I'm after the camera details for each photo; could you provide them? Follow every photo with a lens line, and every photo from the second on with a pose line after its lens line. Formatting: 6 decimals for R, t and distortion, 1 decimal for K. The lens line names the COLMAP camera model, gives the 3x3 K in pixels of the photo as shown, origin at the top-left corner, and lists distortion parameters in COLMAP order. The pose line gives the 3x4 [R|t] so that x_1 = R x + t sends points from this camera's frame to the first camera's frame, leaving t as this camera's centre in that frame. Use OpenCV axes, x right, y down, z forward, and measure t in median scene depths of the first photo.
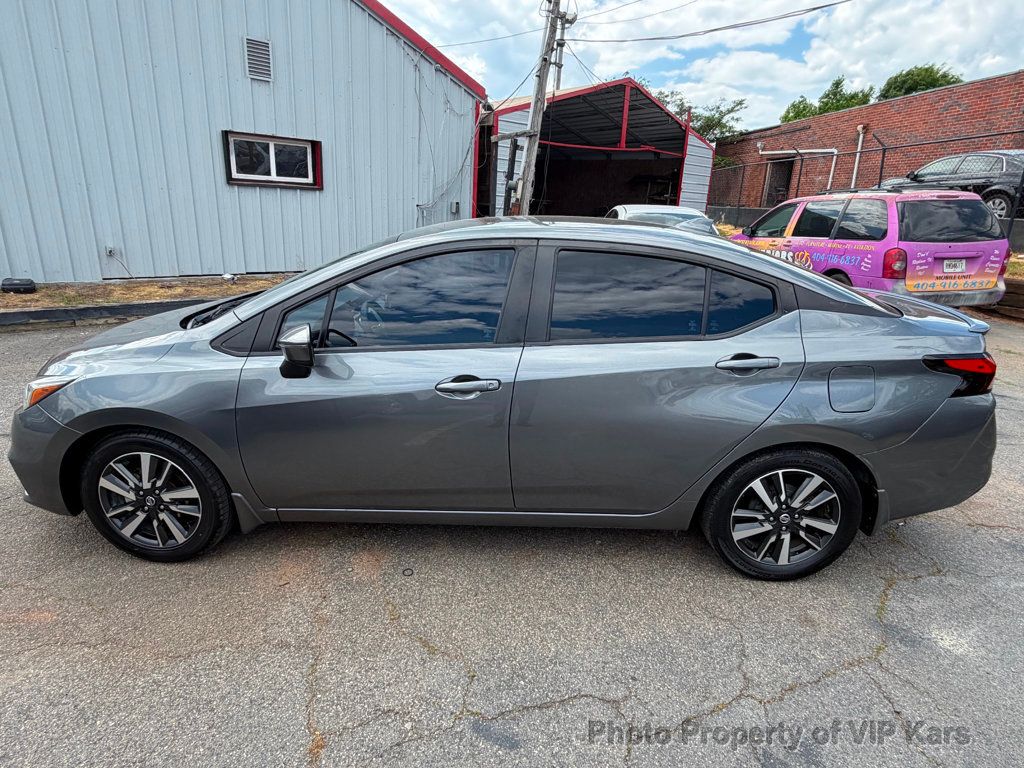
lens RADIAL K [[563.6, 0, 503.5], [0, 563.6, 381.3], [0, 0, 1]] dist [-0.007498, 0.001400]
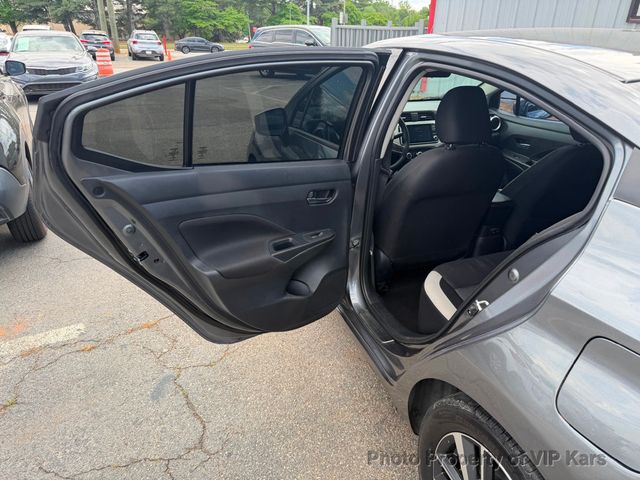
lens RADIAL K [[455.6, 0, 321.9], [0, 455.6, 241.5], [0, 0, 1]] dist [0.002344, -0.011867]
pose [[0.351538, 0.363258, -0.862824, 0.210652], [-0.281522, 0.920009, 0.272634, -0.034721], [0.892842, 0.147063, 0.425683, 0.165179]]
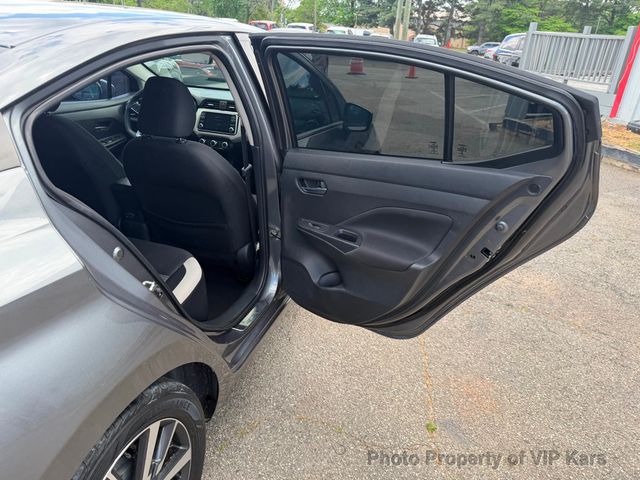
lens RADIAL K [[455.6, 0, 318.8], [0, 455.6, 242.0], [0, 0, 1]] dist [0.002344, -0.011867]
pose [[-0.287702, 0.361271, -0.886967, 0.222491], [-0.339710, 0.827409, 0.447203, -0.138896], [0.895446, 0.429973, -0.115320, 0.504277]]
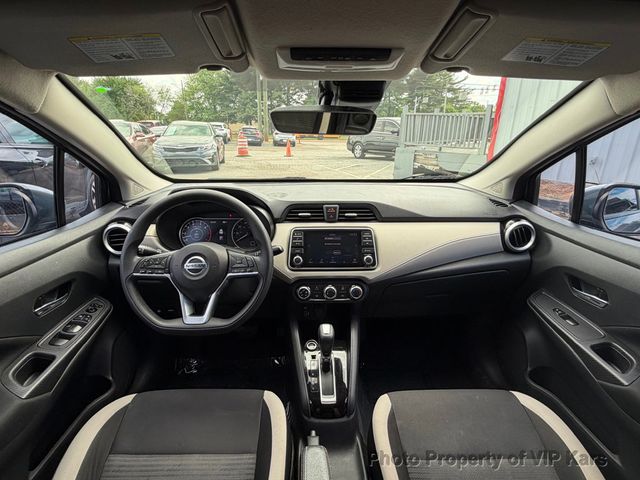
lens RADIAL K [[342.7, 0, 315.1], [0, 342.7, 238.9], [0, 0, 1]] dist [-0.012551, 0.003227]
pose [[0.052709, 0.274059, -0.960267, 0.030573], [-0.302162, 0.920904, 0.246240, -0.067883], [0.951798, 0.277177, 0.131350, 0.338900]]
